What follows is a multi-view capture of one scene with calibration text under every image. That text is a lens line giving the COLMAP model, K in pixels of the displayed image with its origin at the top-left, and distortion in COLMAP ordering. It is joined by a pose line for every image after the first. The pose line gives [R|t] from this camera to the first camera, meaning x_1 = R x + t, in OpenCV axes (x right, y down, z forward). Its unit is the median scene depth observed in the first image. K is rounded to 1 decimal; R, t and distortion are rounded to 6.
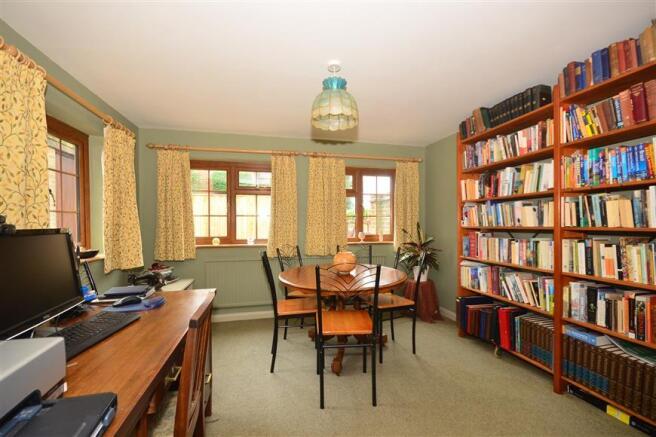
lens RADIAL K [[288.4, 0, 333.2], [0, 288.4, 219.9], [0, 0, 1]] dist [0.000700, 0.000438]
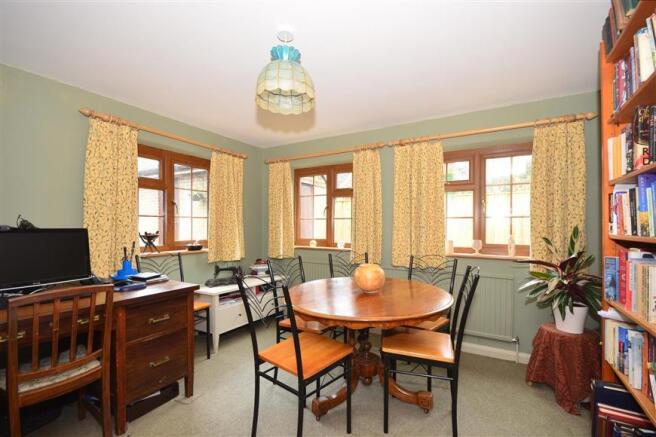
lens RADIAL K [[288.4, 0, 326.9], [0, 288.4, 219.8], [0, 0, 1]] dist [0.000700, 0.000438]
pose [[0.726479, -0.009793, -0.687119, 0.347458], [0.001784, 0.999922, -0.012364, 0.001647], [0.687186, 0.007756, 0.726440, 0.267262]]
